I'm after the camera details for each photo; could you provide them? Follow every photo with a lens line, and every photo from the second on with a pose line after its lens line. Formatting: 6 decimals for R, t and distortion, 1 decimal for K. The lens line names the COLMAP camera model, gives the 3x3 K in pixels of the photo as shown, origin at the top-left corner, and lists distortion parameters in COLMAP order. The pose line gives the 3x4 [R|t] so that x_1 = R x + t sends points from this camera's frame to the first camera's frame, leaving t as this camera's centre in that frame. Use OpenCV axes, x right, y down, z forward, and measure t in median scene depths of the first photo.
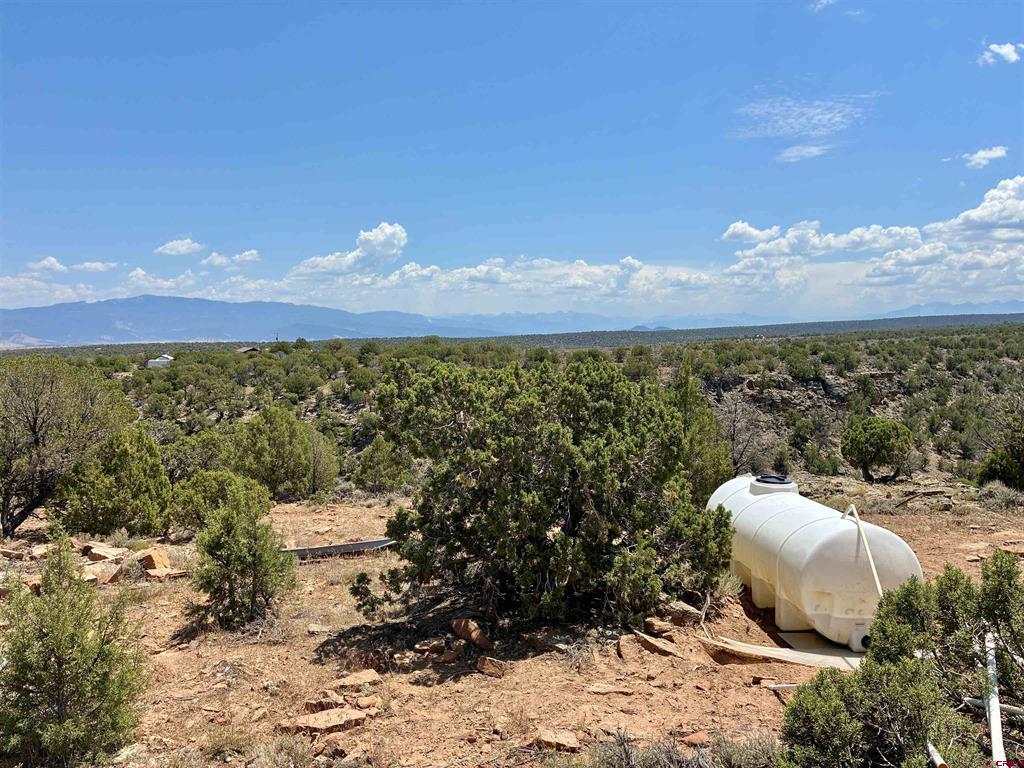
lens RADIAL K [[775.8, 0, 518.6], [0, 775.8, 371.1], [0, 0, 1]] dist [0.059455, -0.075960]
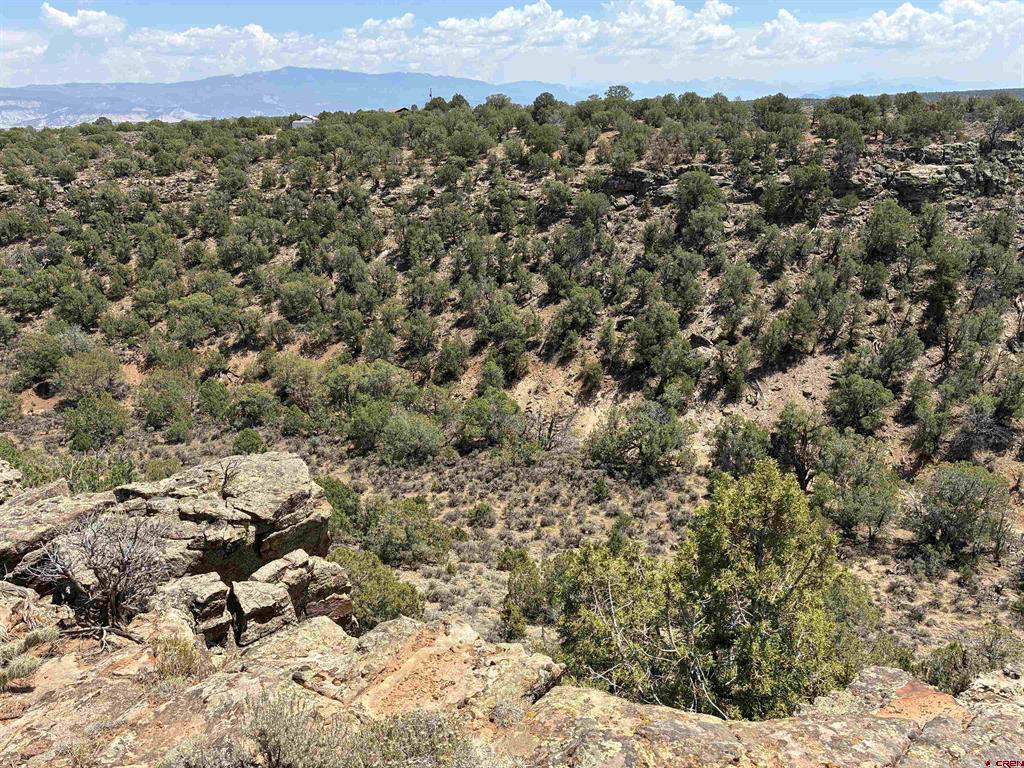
lens RADIAL K [[775.8, 0, 508.9], [0, 775.8, 384.6], [0, 0, 1]] dist [0.059455, -0.075960]
pose [[0.982079, 0.056908, -0.179671, -1.350997], [-0.002542, 0.957237, 0.289292, 0.349235], [0.188451, -0.283651, 0.940228, 3.078138]]
